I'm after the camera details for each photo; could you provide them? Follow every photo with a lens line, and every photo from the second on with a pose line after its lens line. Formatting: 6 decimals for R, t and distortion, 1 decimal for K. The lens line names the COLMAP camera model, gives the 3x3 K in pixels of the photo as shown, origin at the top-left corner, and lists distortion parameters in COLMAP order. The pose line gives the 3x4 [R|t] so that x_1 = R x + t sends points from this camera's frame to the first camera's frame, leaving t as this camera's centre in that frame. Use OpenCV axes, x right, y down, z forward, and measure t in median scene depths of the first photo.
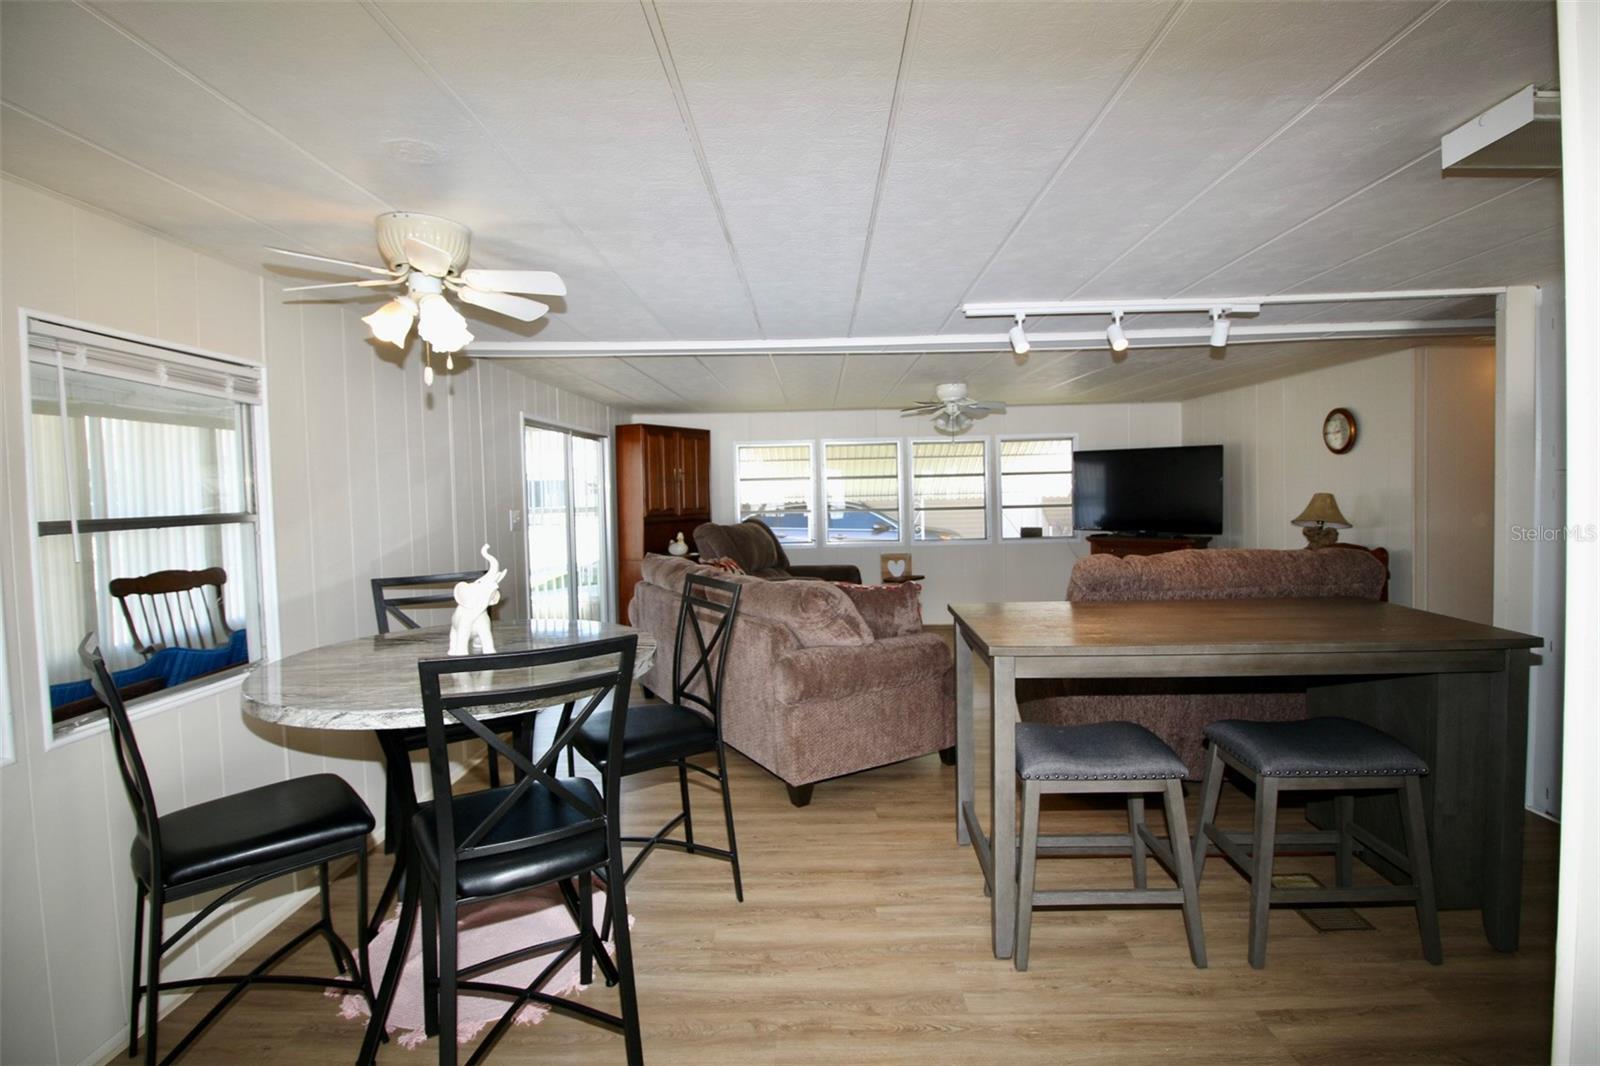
lens RADIAL K [[752.9, 0, 806.3], [0, 752.9, 514.1], [0, 0, 1]] dist [0.000931, -0.013136]
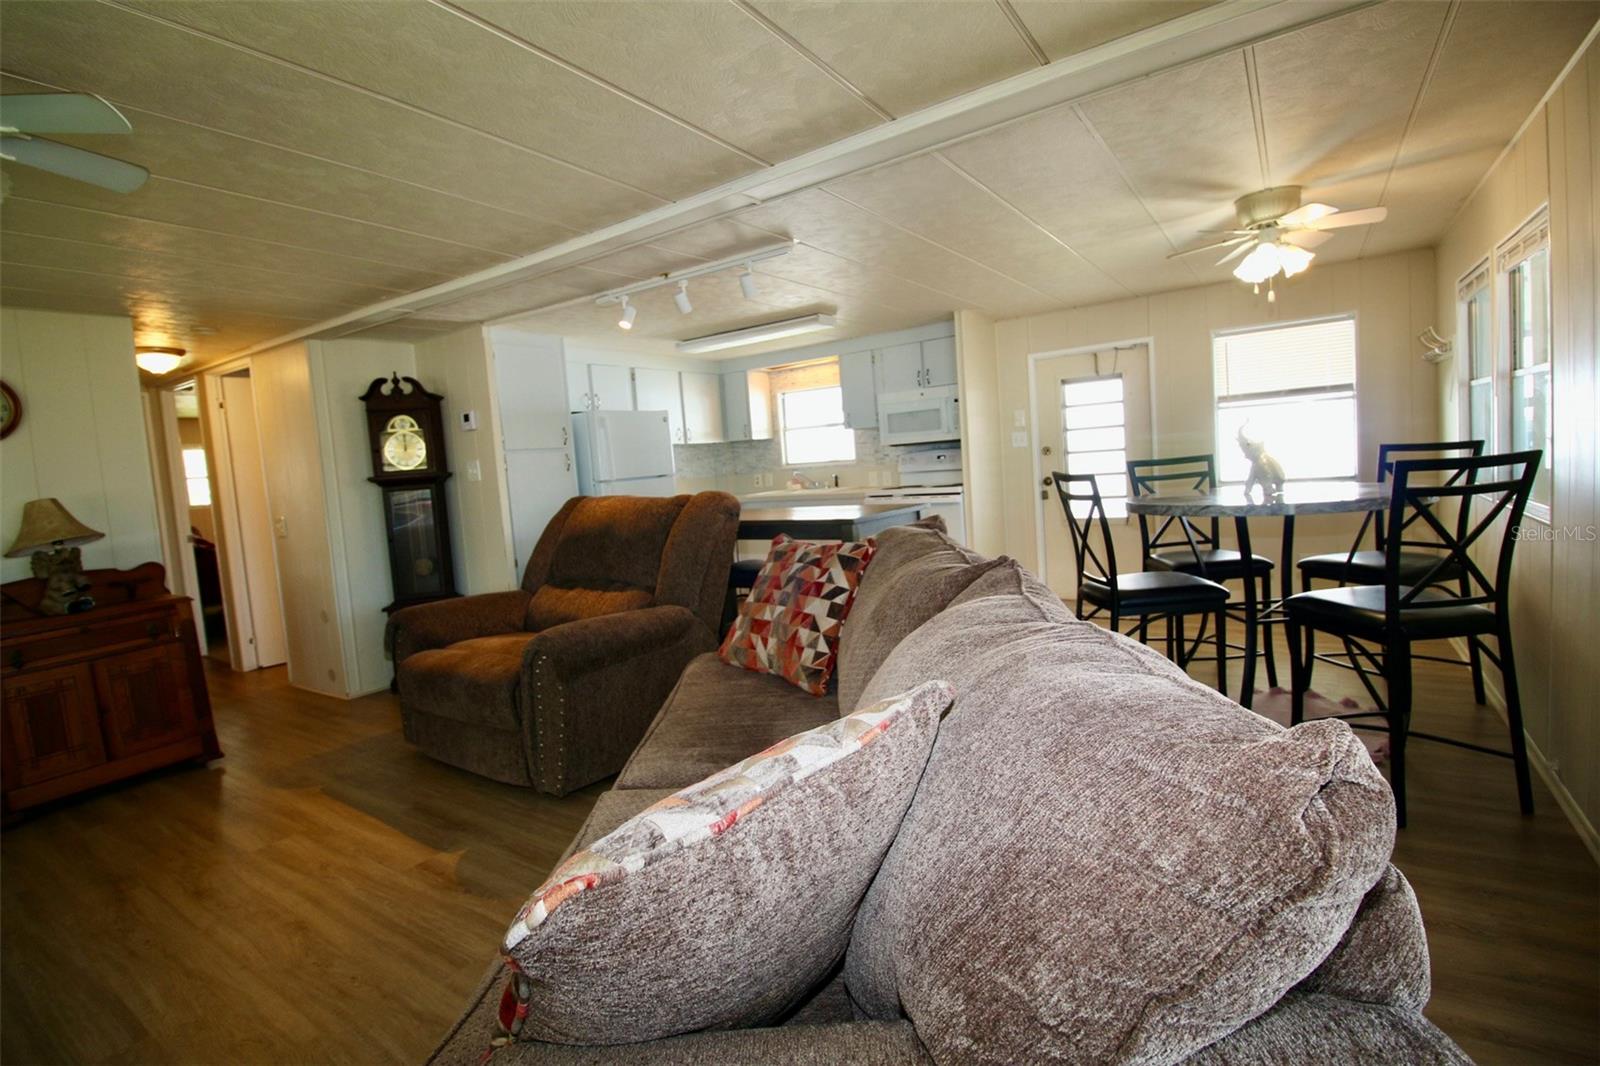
lens RADIAL K [[738.5, 0, 807.2], [0, 738.5, 512.9], [0, 0, 1]] dist [0.001727, -0.013517]
pose [[-0.839900, 0.046994, 0.540703, -0.202833], [0.111952, 0.989821, 0.087871, 0.002255], [-0.531070, 0.134336, -0.836612, 1.164600]]
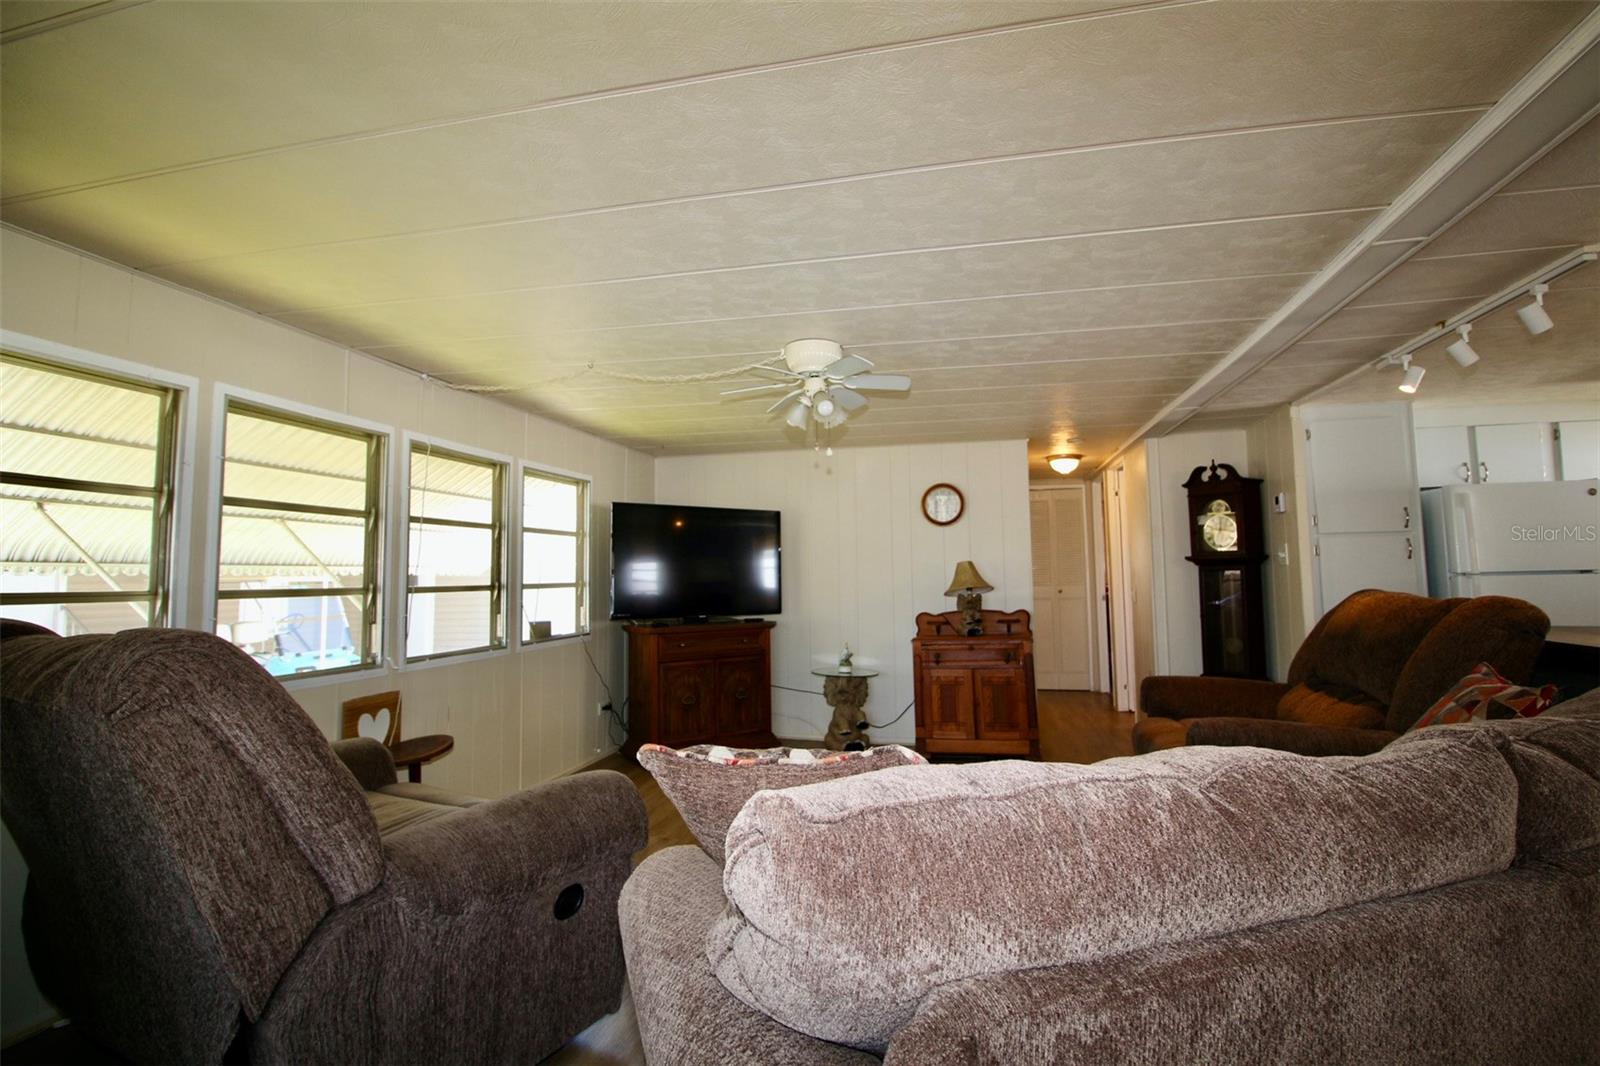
lens RADIAL K [[752.9, 0, 806.3], [0, 752.9, 514.1], [0, 0, 1]] dist [0.000931, -0.013136]
pose [[0.204888, 0.101703, 0.973487, -0.361802], [0.041482, 0.992791, -0.112450, 0.014227], [-0.977906, 0.063422, 0.199192, 0.993349]]
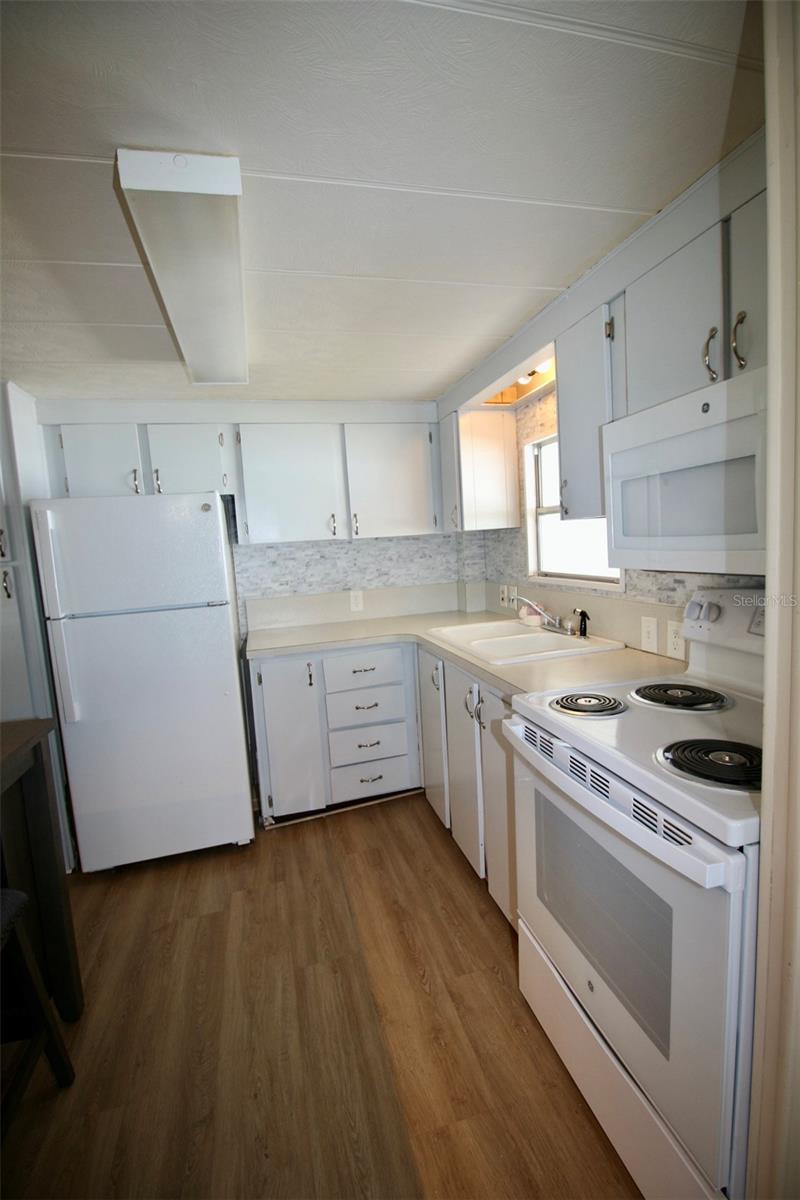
lens RADIAL K [[564.7, 0, 404.0], [0, 564.7, 607.6], [0, 0, 1]] dist [0.000931, -0.013136]
pose [[-0.279392, -0.069596, 0.957652, 0.039346], [0.099485, 0.989903, 0.100965, -0.009189], [-0.955009, 0.123481, -0.269647, 0.323457]]
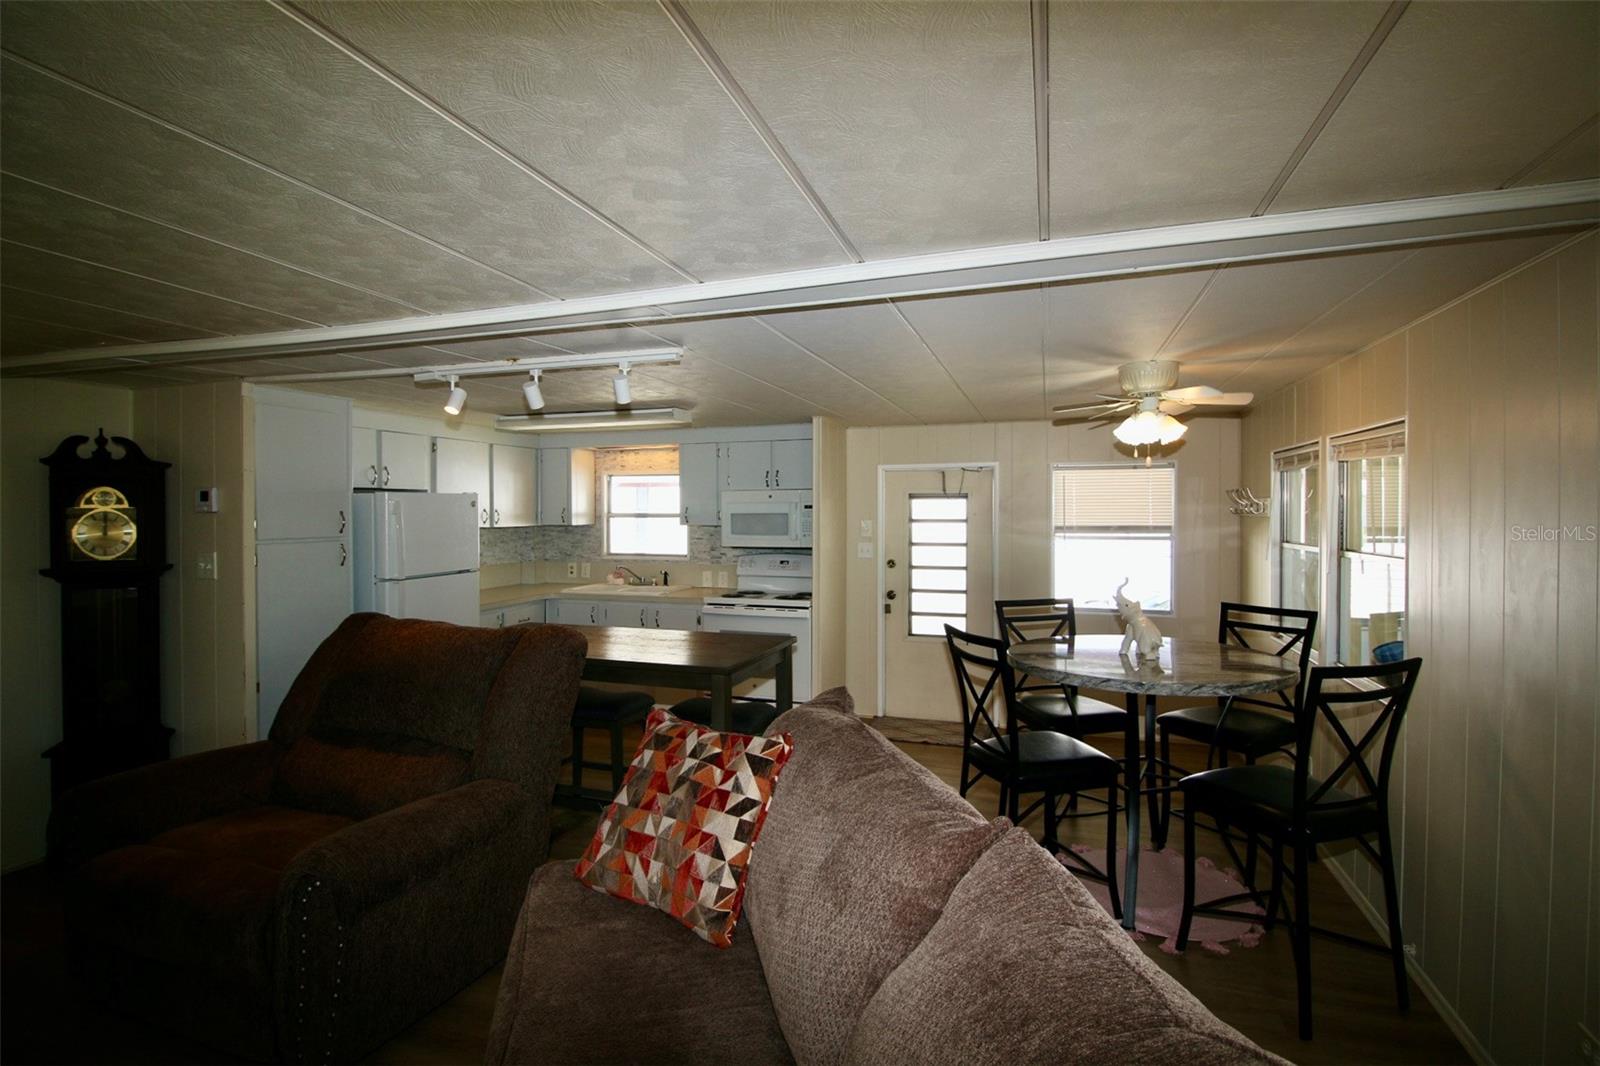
lens RADIAL K [[752.9, 0, 806.3], [0, 752.9, 514.1], [0, 0, 1]] dist [0.000931, -0.013136]
pose [[-0.957757, 0.025751, 0.286424, -0.108692], [0.035990, 0.998885, 0.030540, -0.063099], [-0.285318, 0.039559, -0.957616, 1.124974]]
